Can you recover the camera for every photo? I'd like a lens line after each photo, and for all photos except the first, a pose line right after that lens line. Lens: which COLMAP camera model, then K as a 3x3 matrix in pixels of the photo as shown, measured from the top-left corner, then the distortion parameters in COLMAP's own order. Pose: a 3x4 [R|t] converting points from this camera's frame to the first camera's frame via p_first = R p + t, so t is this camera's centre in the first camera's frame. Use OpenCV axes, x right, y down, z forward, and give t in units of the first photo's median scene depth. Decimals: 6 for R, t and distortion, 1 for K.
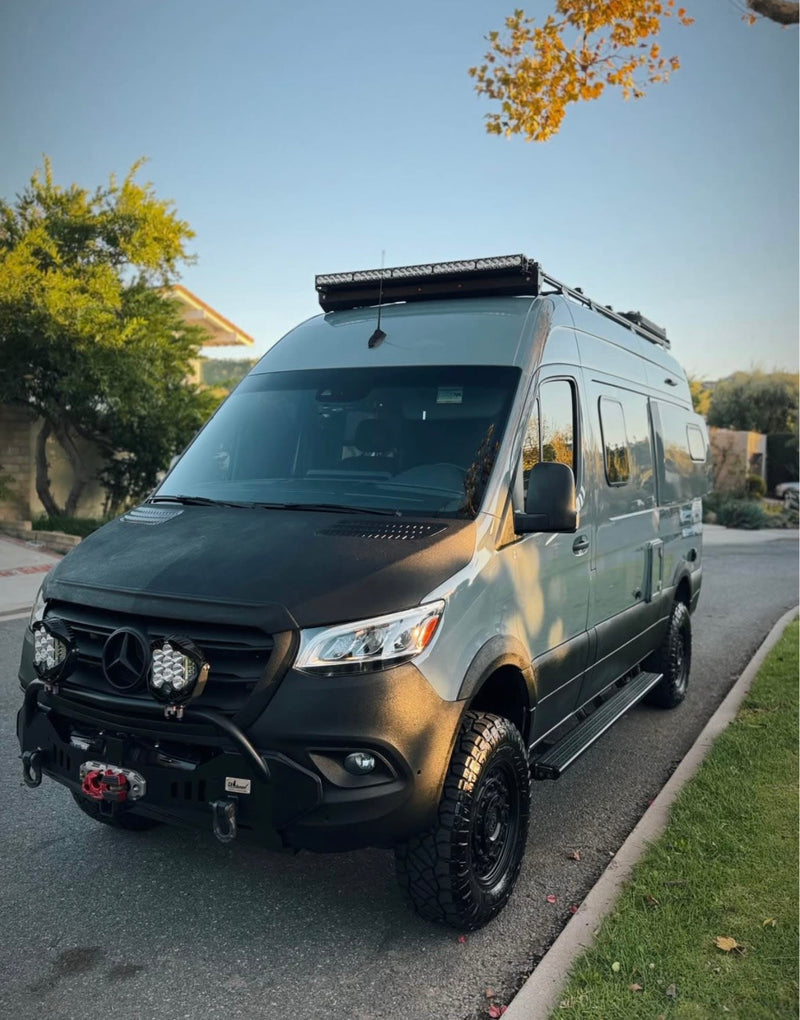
lens RADIAL K [[873.4, 0, 400.0], [0, 873.4, 510.0], [0, 0, 1]] dist [-0.009683, 0.001093]
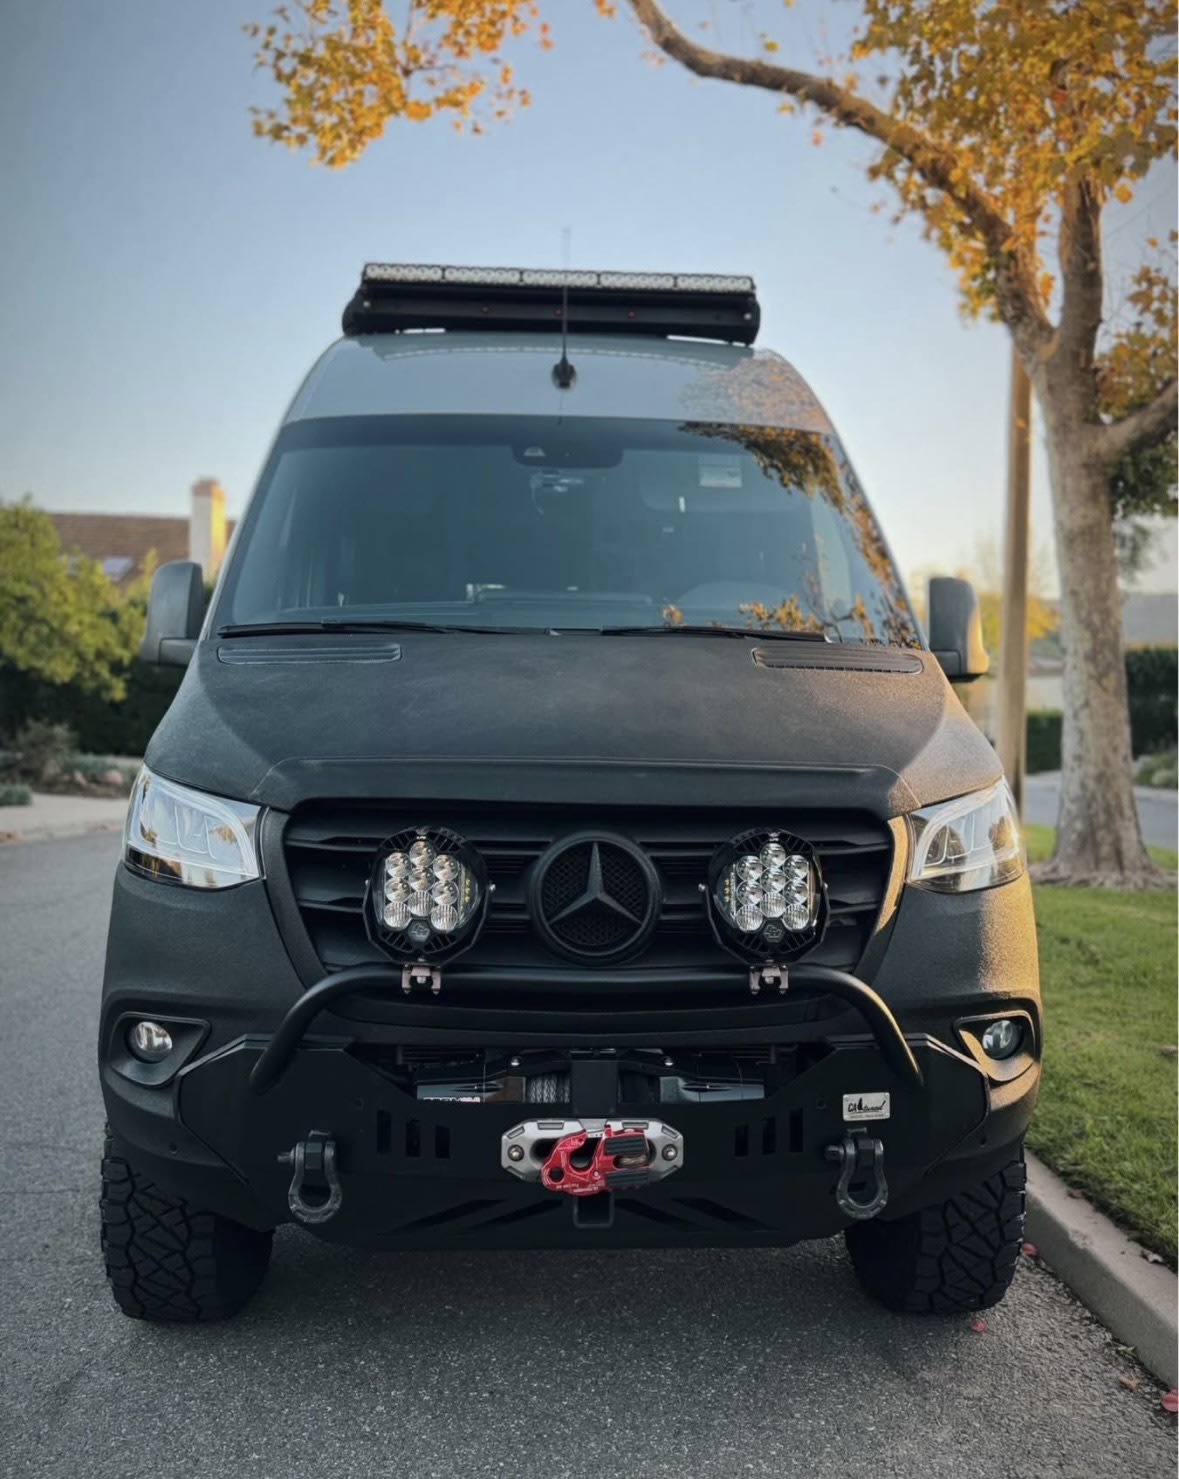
lens RADIAL K [[1281.3, 0, 589.5], [0, 1281.3, 739.5], [0, 0, 1]] dist [-0.009694, -0.012635]
pose [[0.851584, -0.009426, 0.524134, -0.489622], [0.022949, 0.999550, -0.019311, 0.069630], [-0.523716, 0.028473, 0.851417, 0.281177]]
